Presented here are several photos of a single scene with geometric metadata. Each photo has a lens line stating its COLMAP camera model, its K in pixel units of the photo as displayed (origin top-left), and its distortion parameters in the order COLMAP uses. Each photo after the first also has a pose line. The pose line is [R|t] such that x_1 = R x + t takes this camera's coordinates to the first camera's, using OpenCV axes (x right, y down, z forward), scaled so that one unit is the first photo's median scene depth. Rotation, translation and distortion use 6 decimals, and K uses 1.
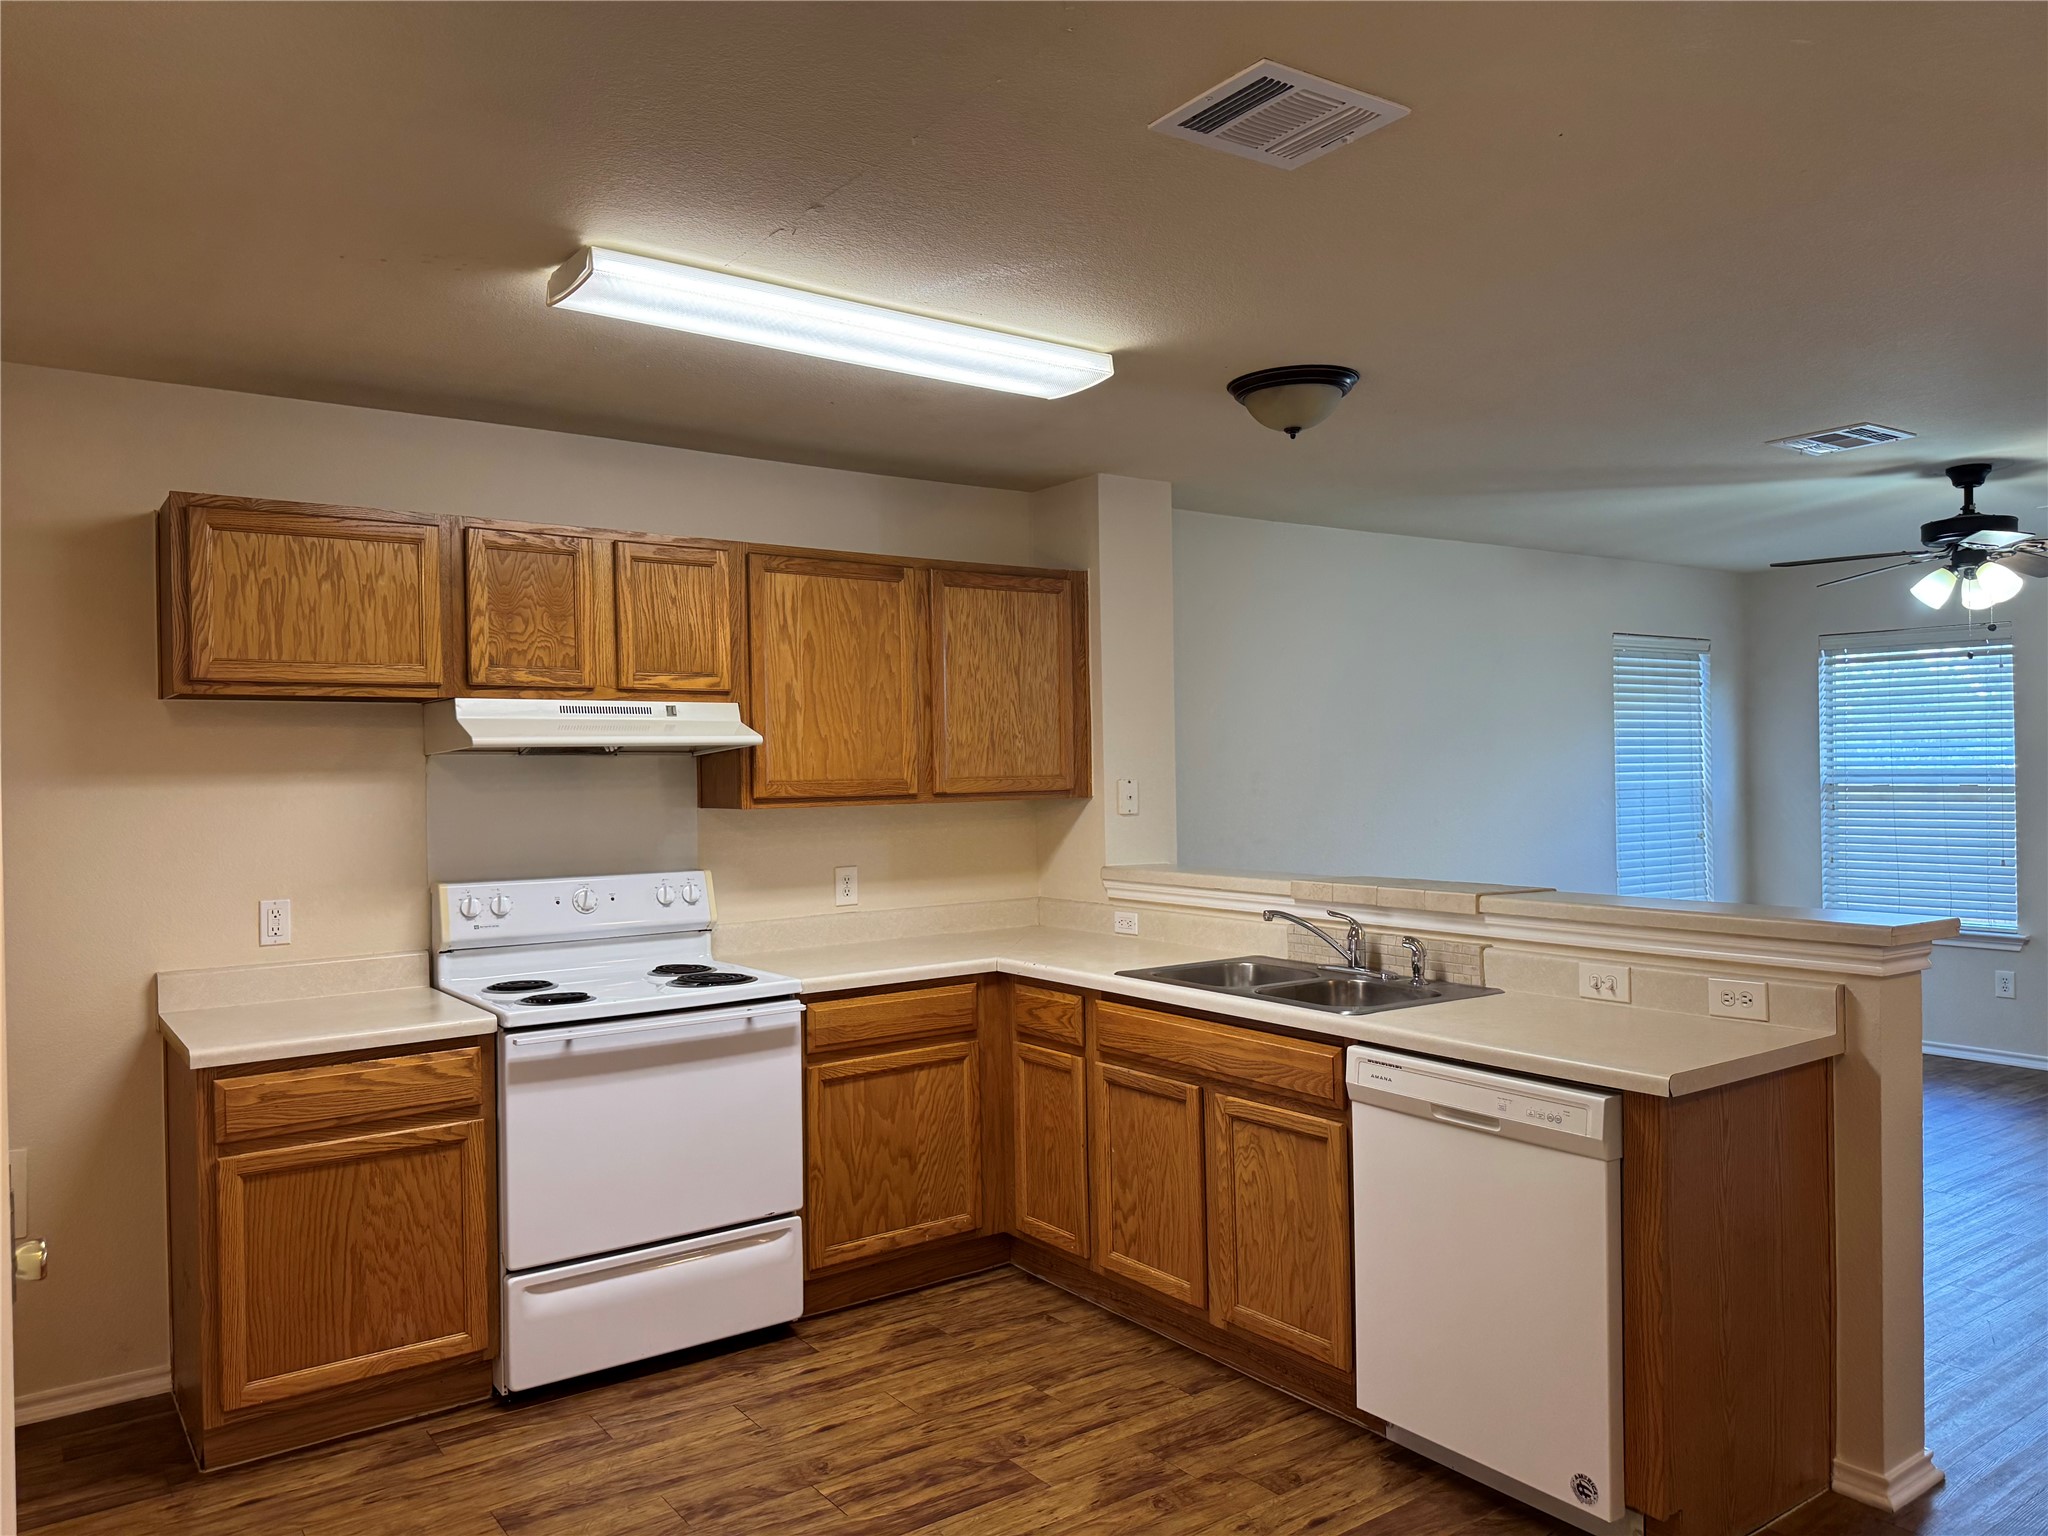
lens RADIAL K [[1421.9, 0, 1012.7], [0, 1421.9, 772.6], [0, 0, 1]] dist [0.159960, -0.267452]
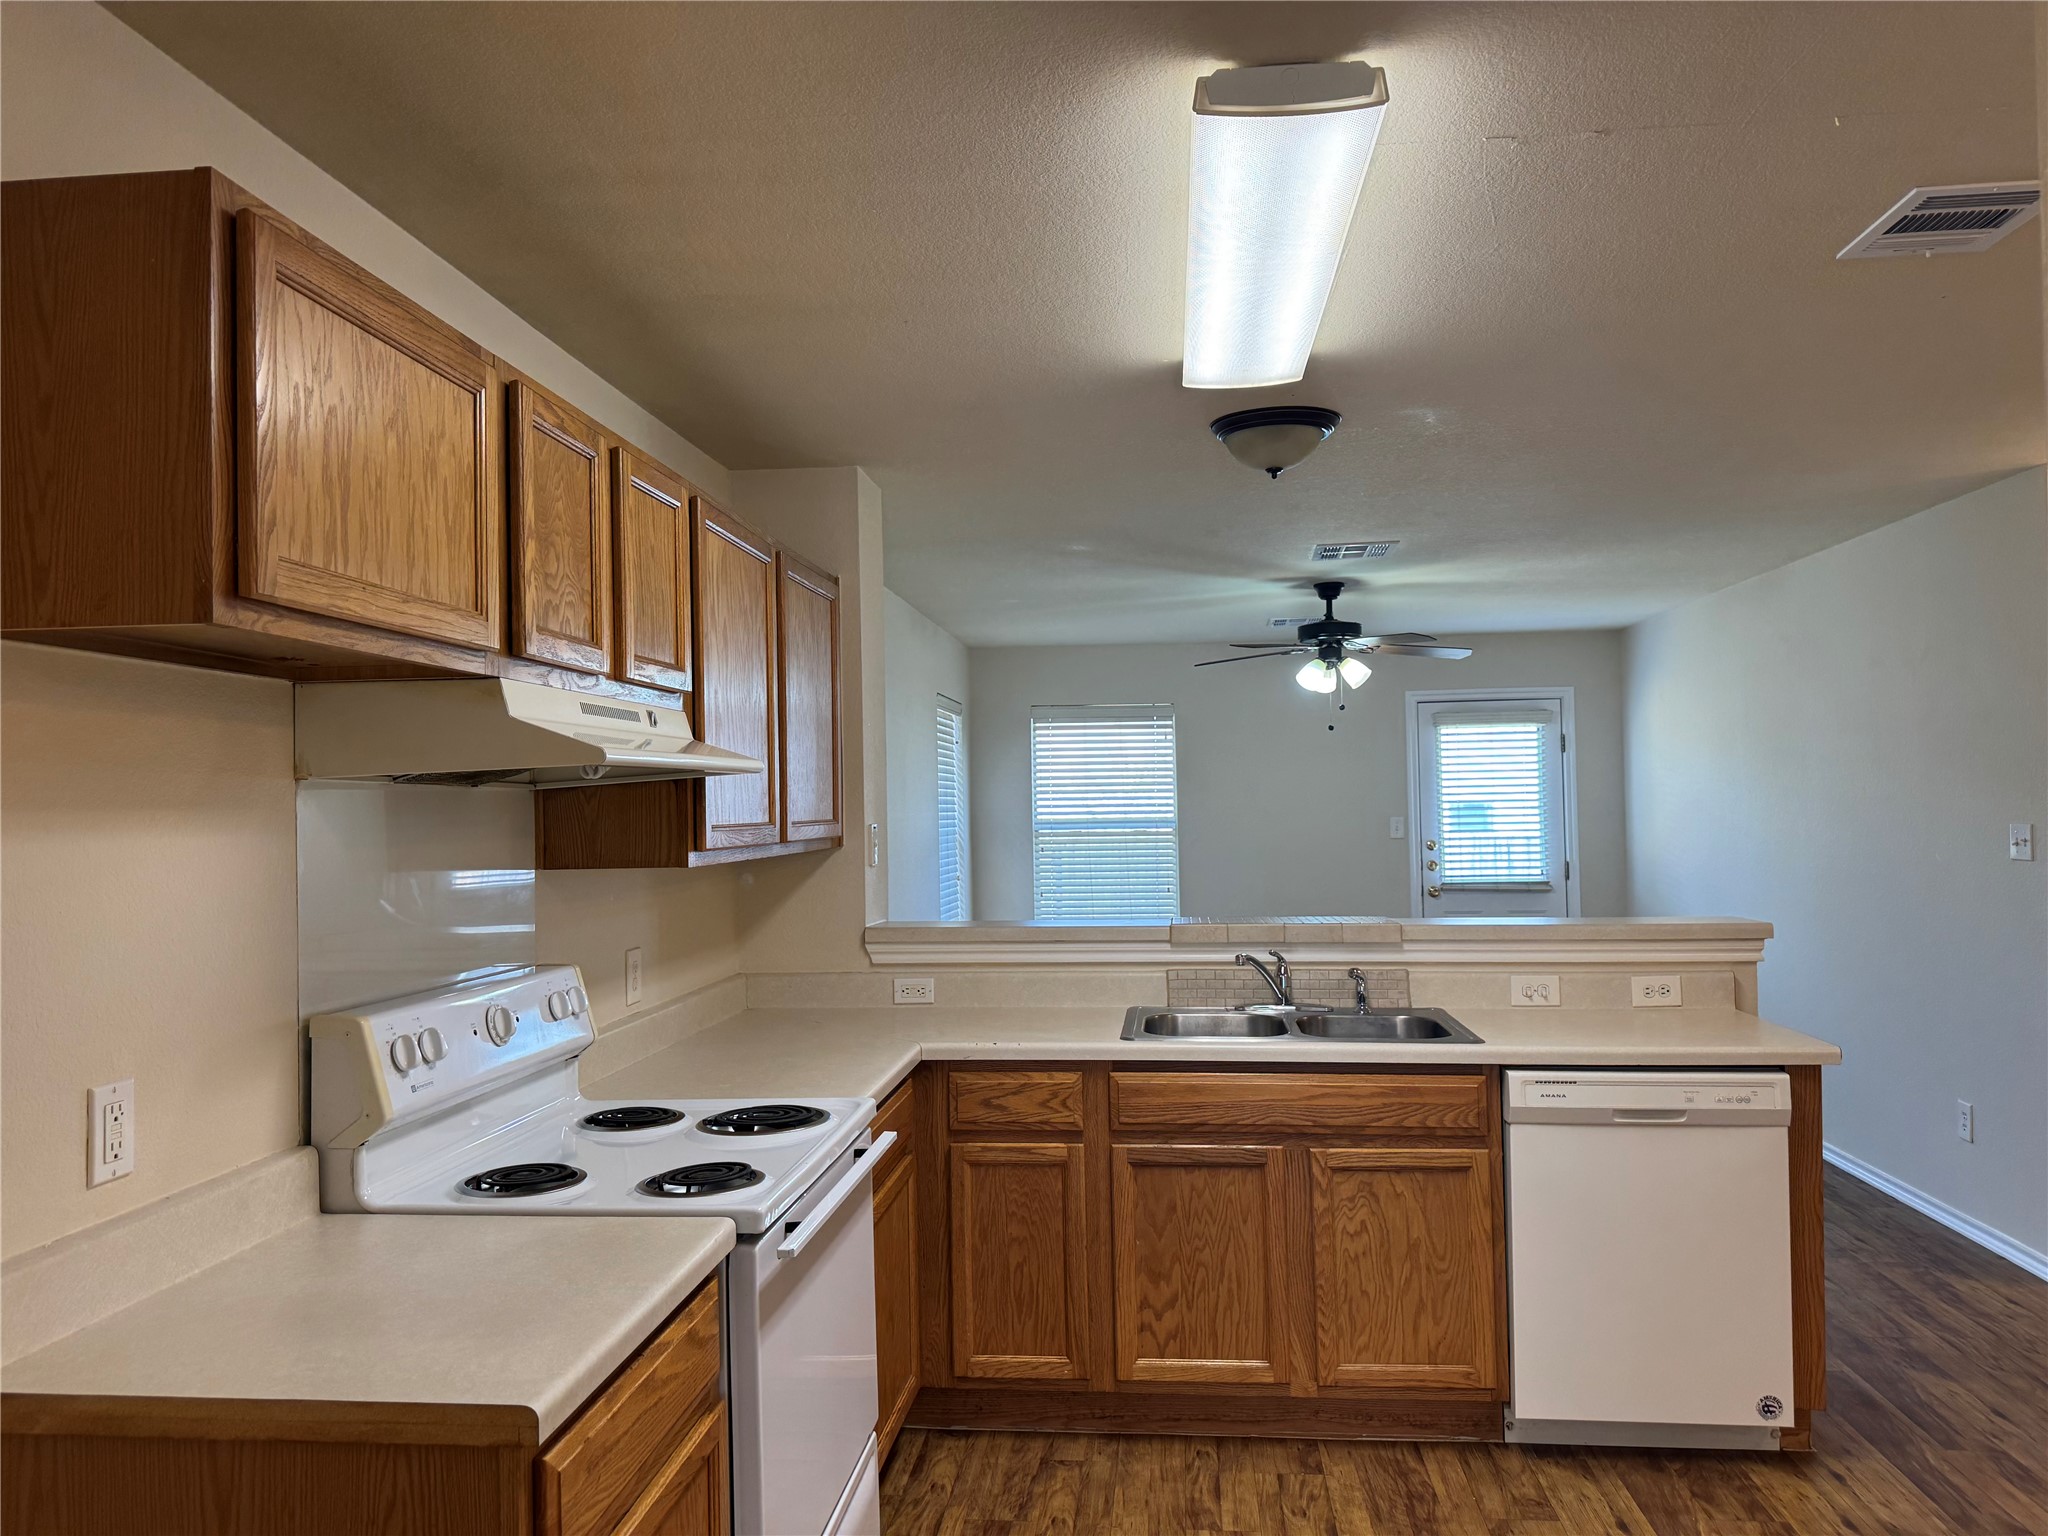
lens RADIAL K [[1438.6, 0, 1037.2], [0, 1438.6, 765.1], [0, 0, 1]] dist [0.084413, -0.129046]
pose [[0.664566, 0.028189, 0.746697, -0.646574], [0.006317, 0.999040, -0.043338, 0.009265], [-0.747203, 0.033518, 0.663751, 0.449646]]
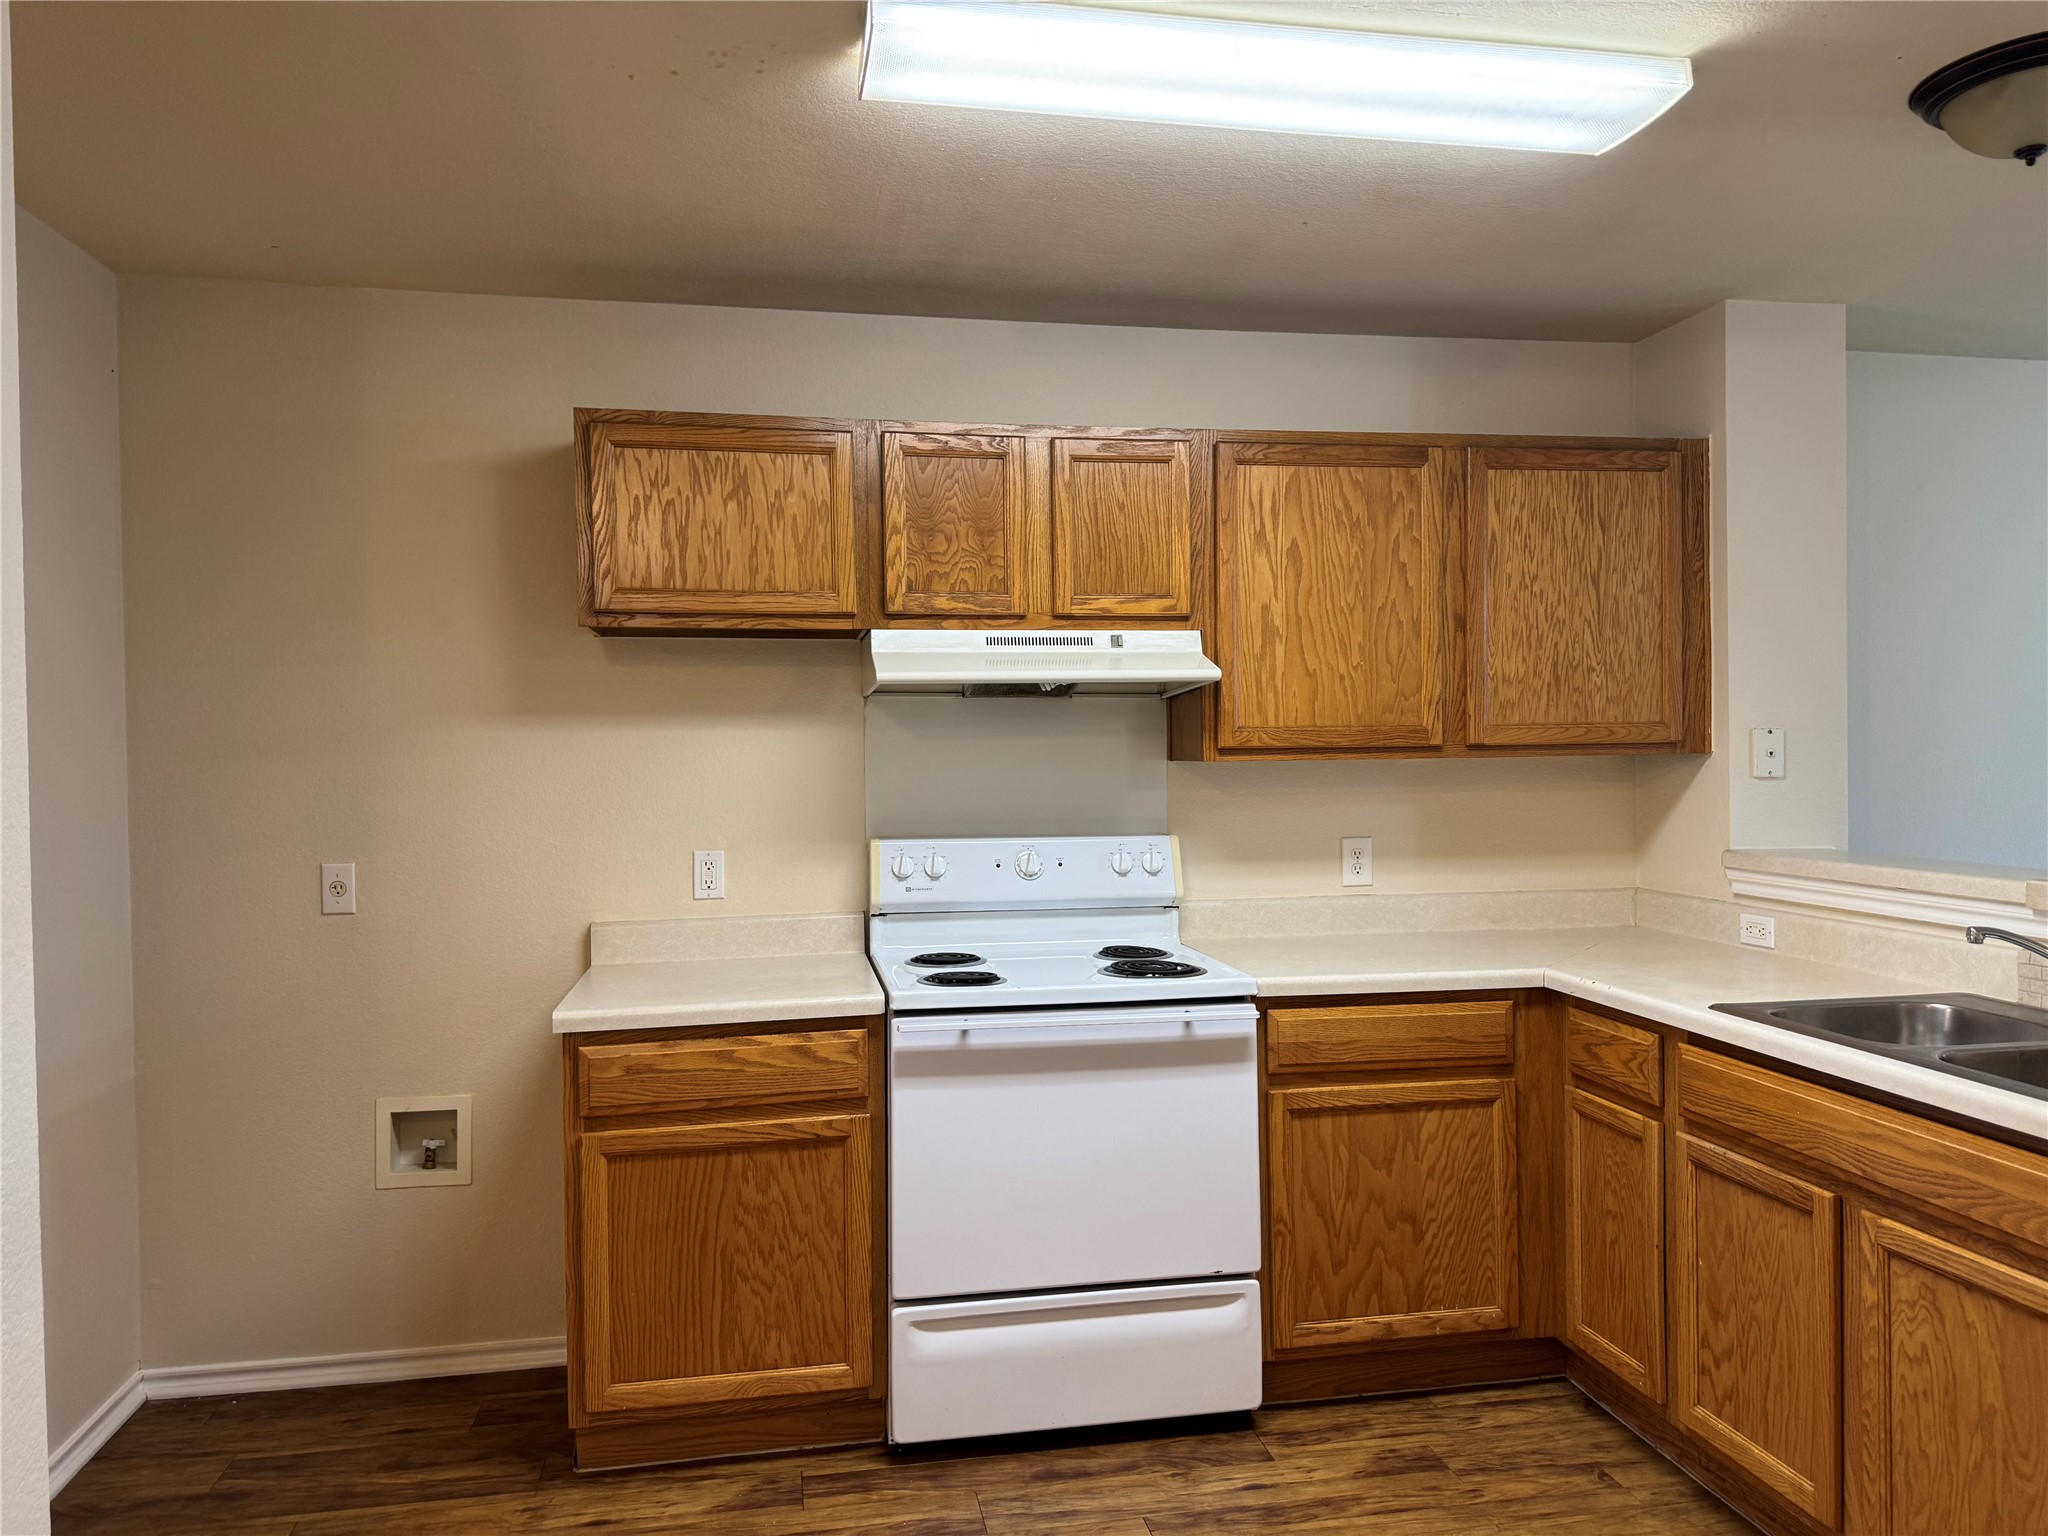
lens RADIAL K [[1438.6, 0, 1037.2], [0, 1438.6, 765.1], [0, 0, 1]] dist [0.084413, -0.129046]
pose [[0.907754, 0.011376, -0.419348, 0.071696], [-0.003789, 0.999814, 0.018921, 0.013595], [0.419485, -0.015587, 0.907628, 0.240502]]
